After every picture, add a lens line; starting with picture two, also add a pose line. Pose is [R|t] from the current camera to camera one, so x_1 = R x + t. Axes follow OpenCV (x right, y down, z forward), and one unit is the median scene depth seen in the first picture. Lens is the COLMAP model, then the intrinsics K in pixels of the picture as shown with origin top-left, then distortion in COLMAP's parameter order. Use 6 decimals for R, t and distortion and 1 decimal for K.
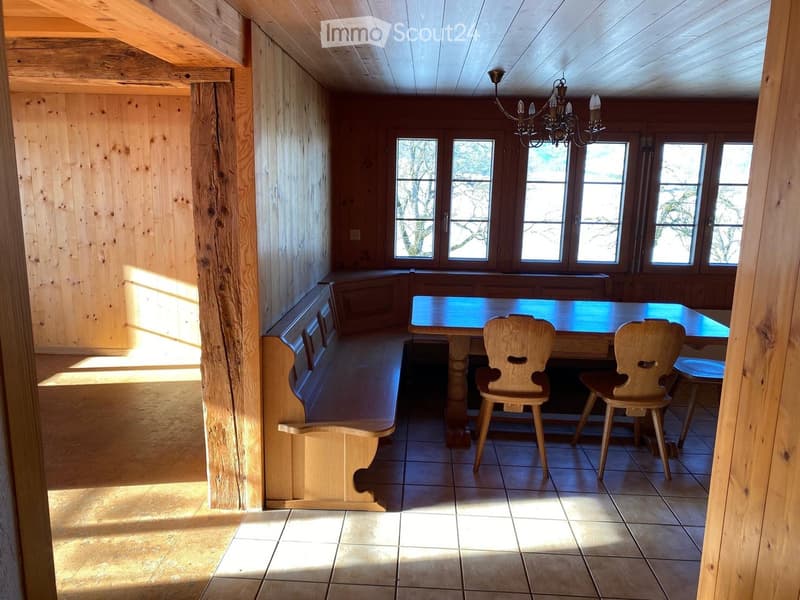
lens RADIAL K [[615.1, 0, 399.6], [0, 615.1, 301.8], [0, 0, 1]] dist [0.054912, -0.081249]
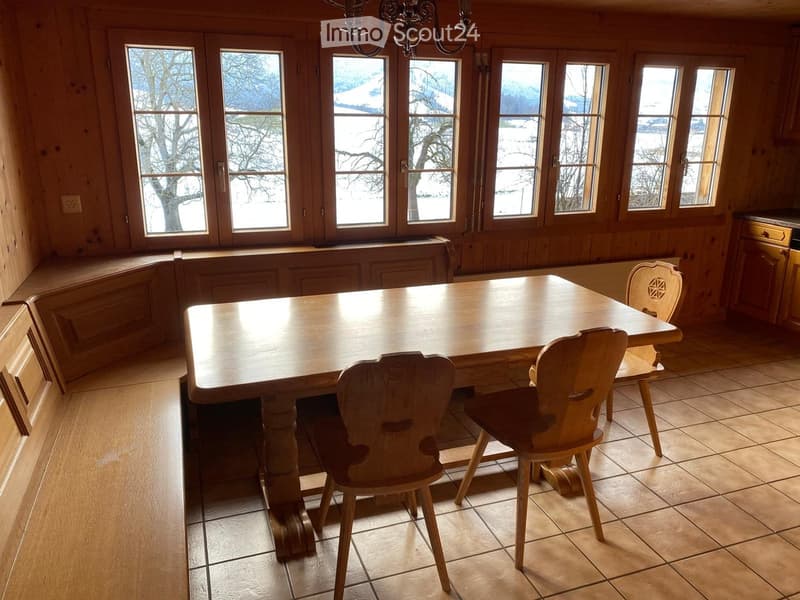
lens RADIAL K [[586.3, 0, 390.2], [0, 586.3, 286.0], [0, 0, 1]] dist [0.046354, -0.004893]
pose [[0.925476, -0.117916, 0.359986, -0.000184], [0.084432, 0.990622, 0.107420, -0.070253], [-0.369277, -0.069021, 0.926753, 0.350003]]
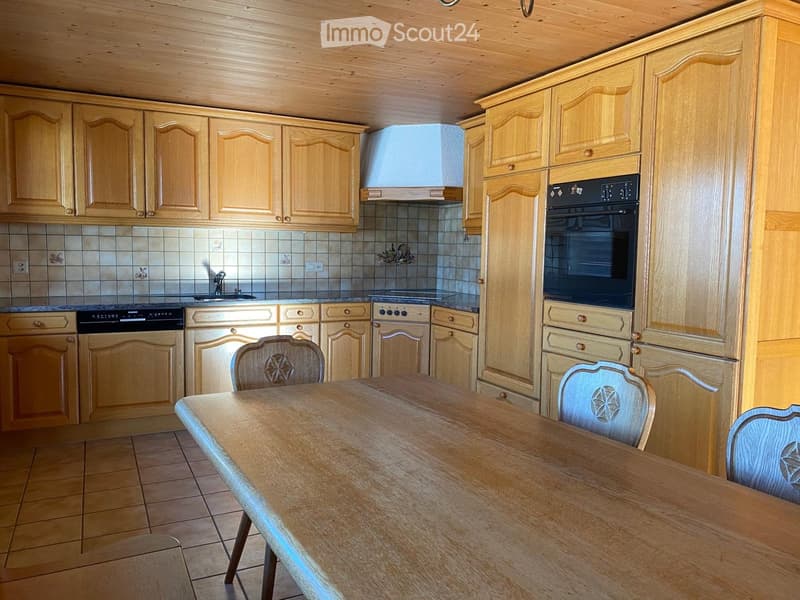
lens RADIAL K [[596.4, 0, 400.0], [0, 596.4, 300.0], [0, 0, 1]] dist [0.003713, -0.000309]
pose [[-0.485521, -0.107748, 0.867560, 0.003257], [0.148046, 0.967909, 0.203064, -0.120595], [-0.861598, 0.227030, -0.453988, 0.960913]]
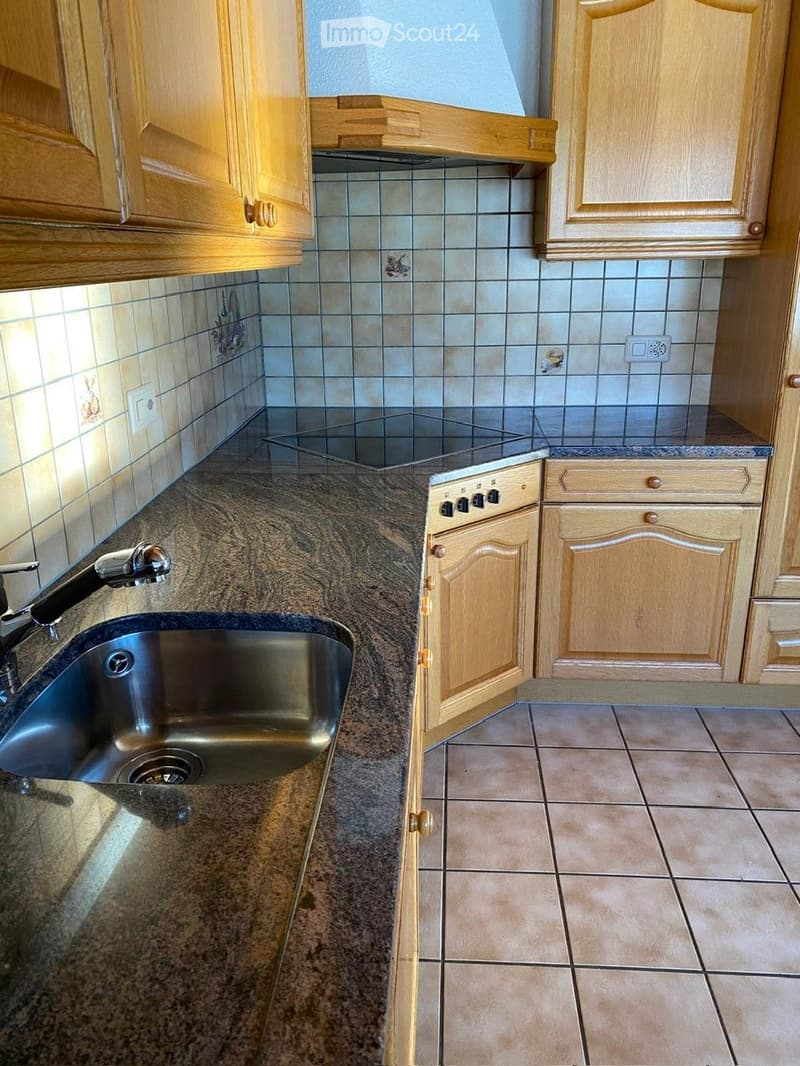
lens RADIAL K [[819.6, 0, 400.0], [0, 819.6, 533.0], [0, 0, 1]] dist [0.054912, -0.081249]
pose [[-0.999807, -0.017082, 0.009753, 0.897960], [-0.009838, 0.863591, 0.504097, -0.125445], [-0.017034, 0.503904, -0.863592, 0.947589]]
